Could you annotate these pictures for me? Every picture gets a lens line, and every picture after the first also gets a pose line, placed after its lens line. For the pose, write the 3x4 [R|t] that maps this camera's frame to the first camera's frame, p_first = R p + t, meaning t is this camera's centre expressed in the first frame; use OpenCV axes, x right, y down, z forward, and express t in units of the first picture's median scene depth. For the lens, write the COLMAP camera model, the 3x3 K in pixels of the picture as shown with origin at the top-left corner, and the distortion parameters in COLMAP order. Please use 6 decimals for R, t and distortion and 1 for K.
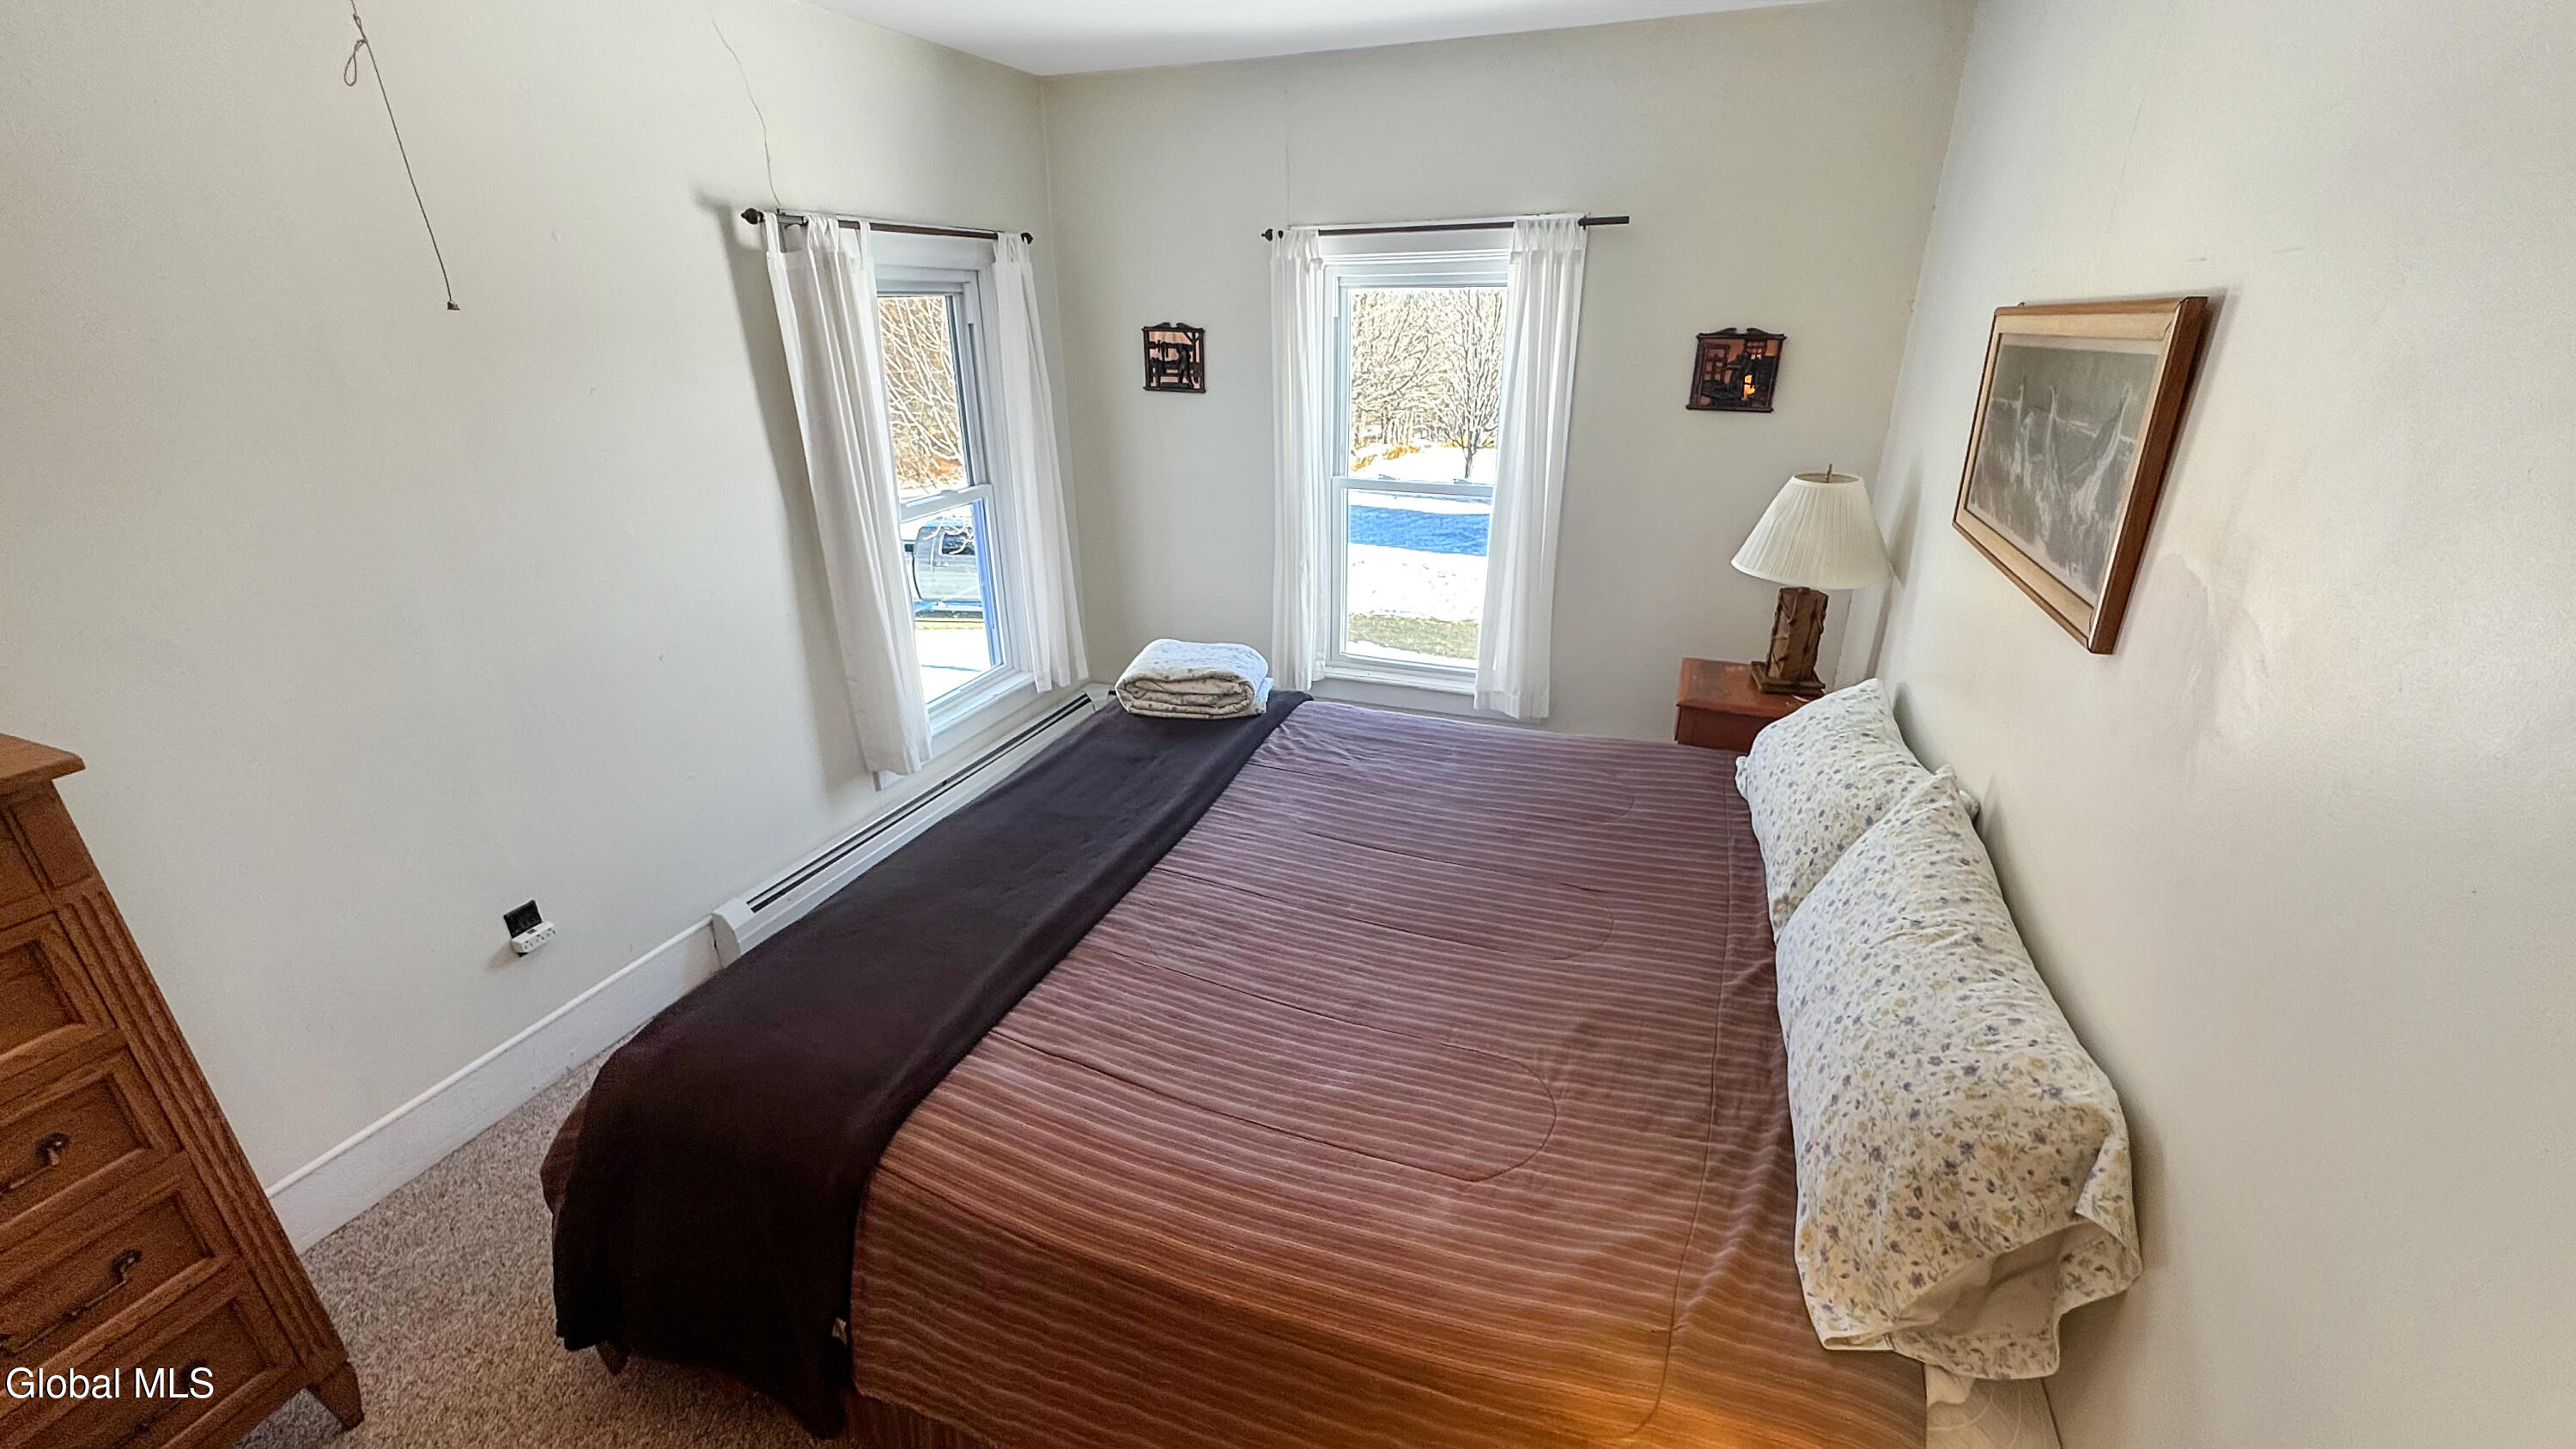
lens RADIAL K [[1037.7, 0, 1287.3], [0, 1037.7, 717.7], [0, 0, 1]] dist [0.005486, 0.000549]
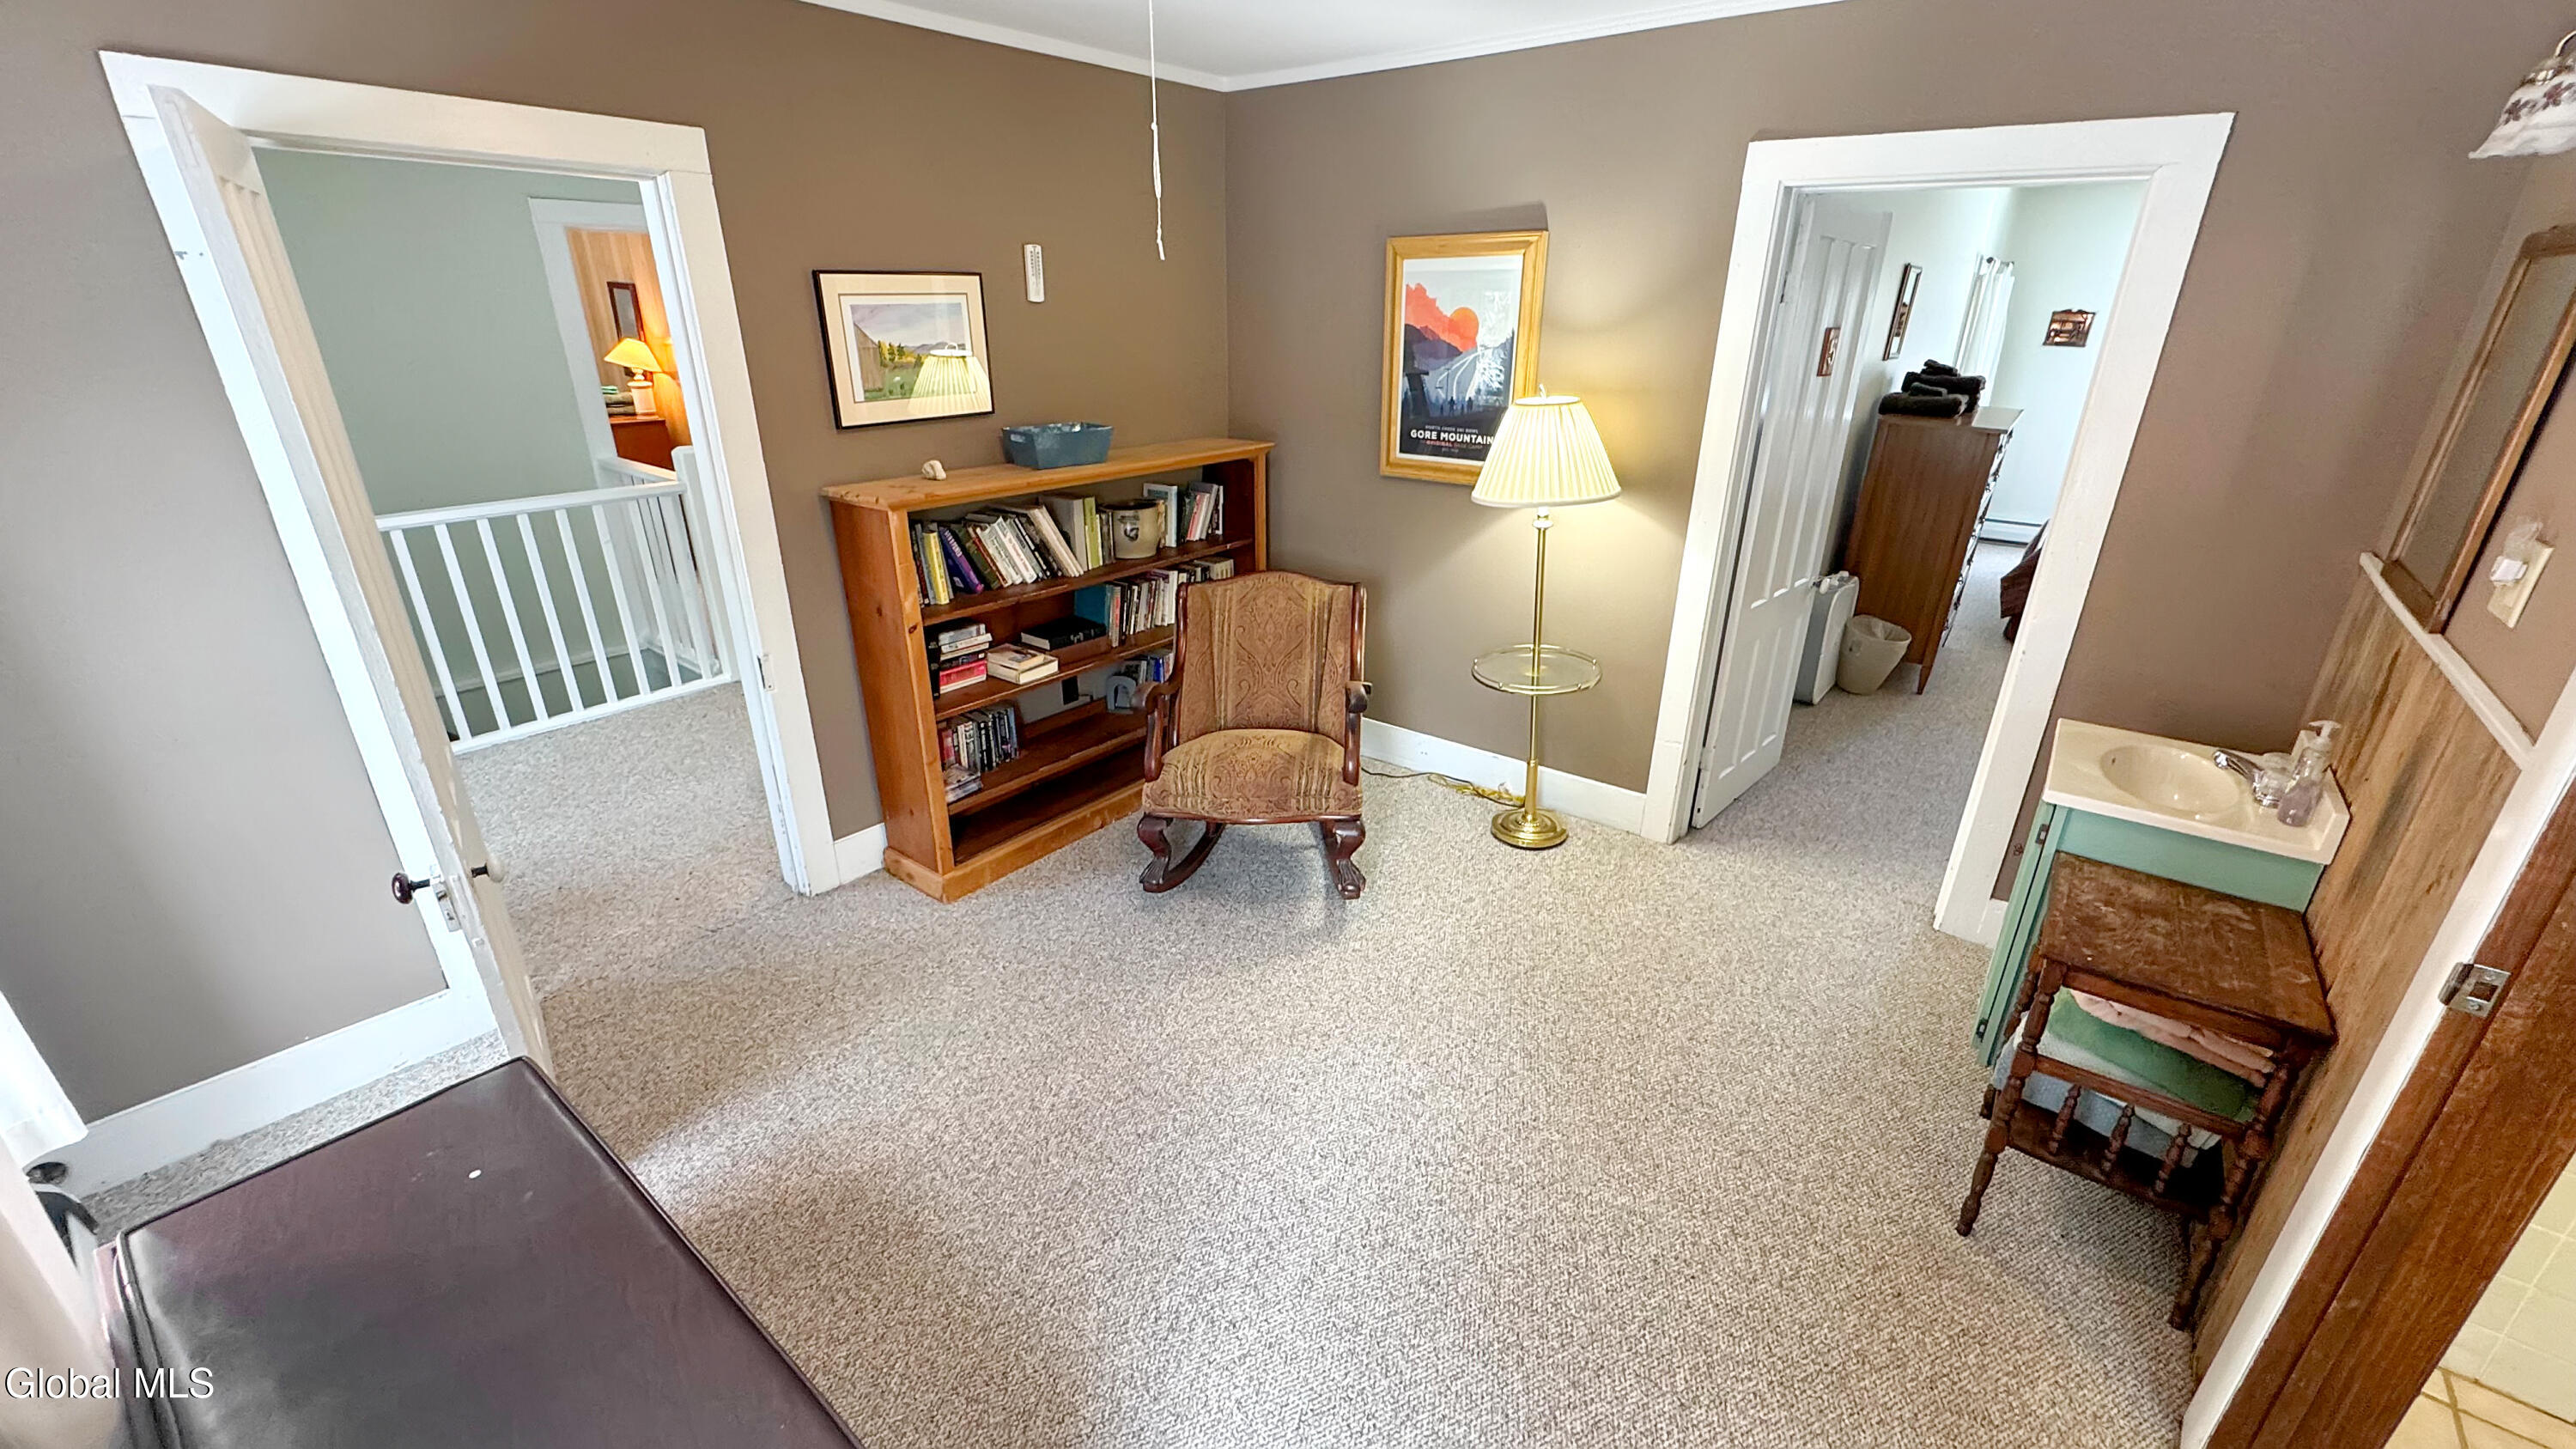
lens RADIAL K [[1037.7, 0, 1276.8], [0, 1037.7, 725.0], [0, 0, 1]] dist [0.005486, 0.000549]
pose [[0.951964, 0.126478, -0.278868, -1.065684], [-0.122885, 0.991955, 0.030405, 0.631058], [0.280470, 0.005325, 0.959848, -1.581860]]
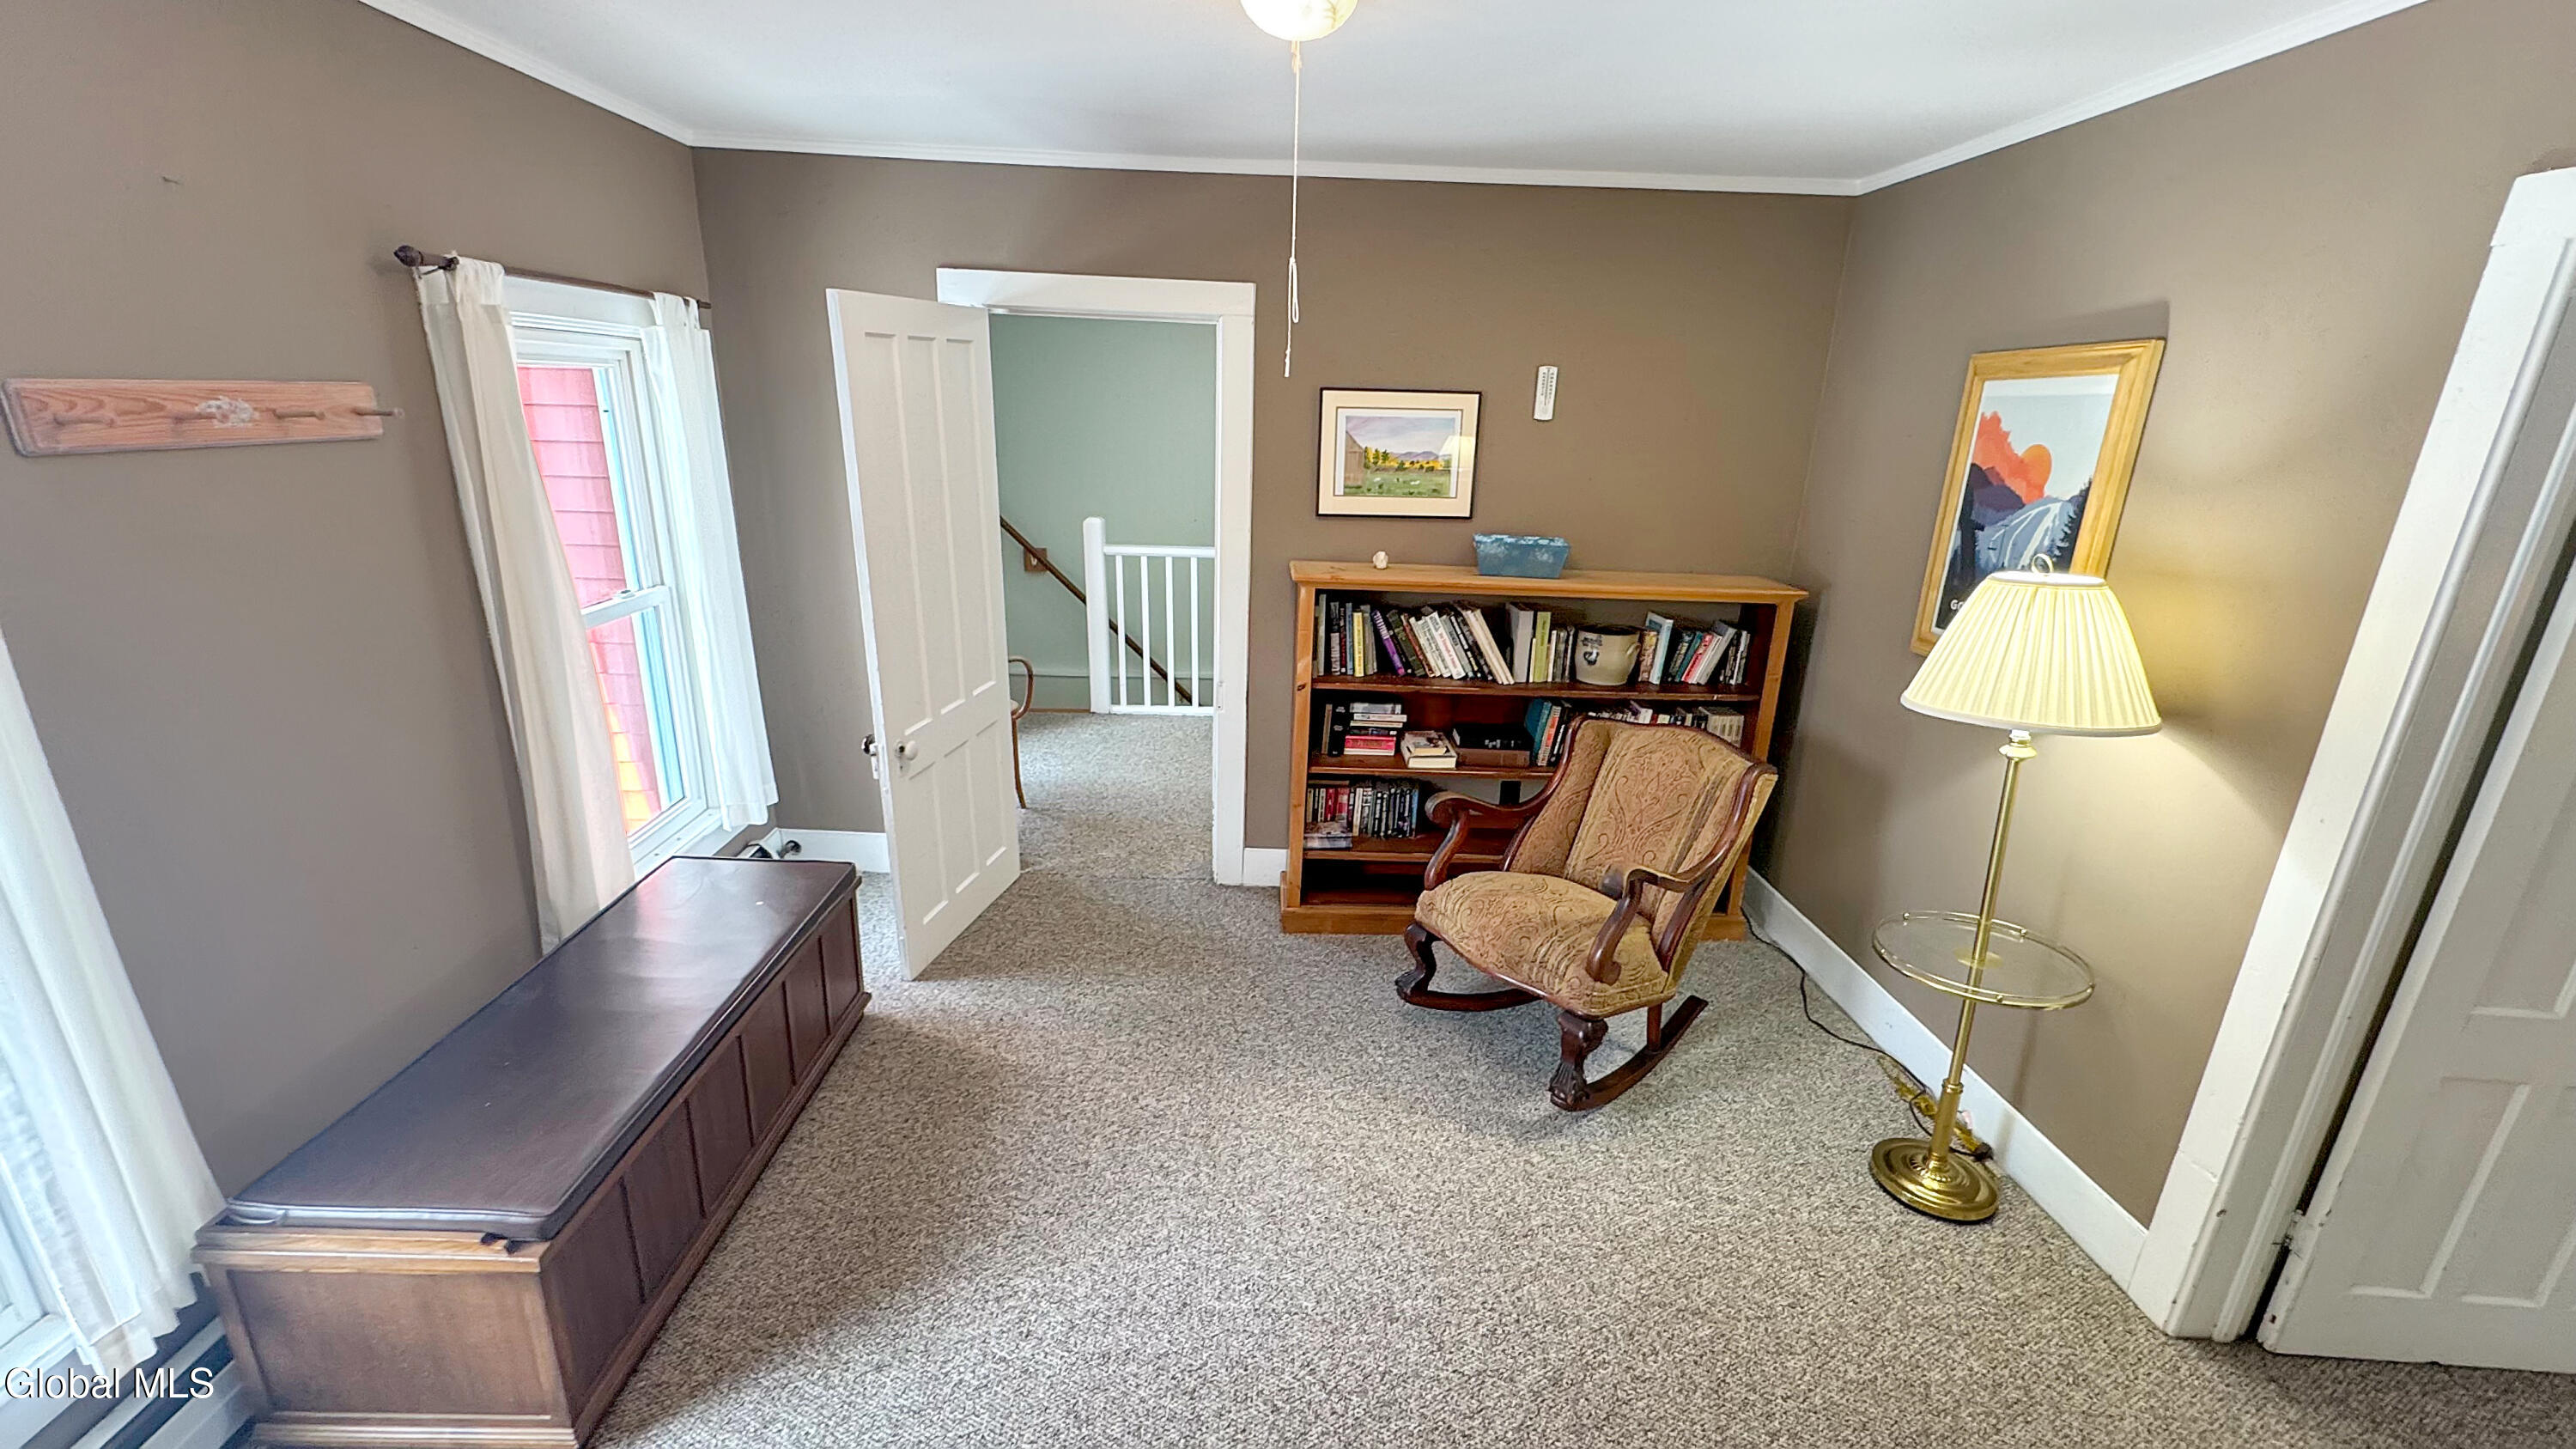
lens RADIAL K [[1037.7, 0, 1286.0], [0, 1037.7, 723.7], [0, 0, 1]] dist [0.005486, 0.000549]
pose [[0.374431, 0.293612, -0.879541, -0.650851], [-0.373477, 0.915954, 0.146774, 0.479453], [0.848714, 0.273532, 0.452619, -1.225992]]
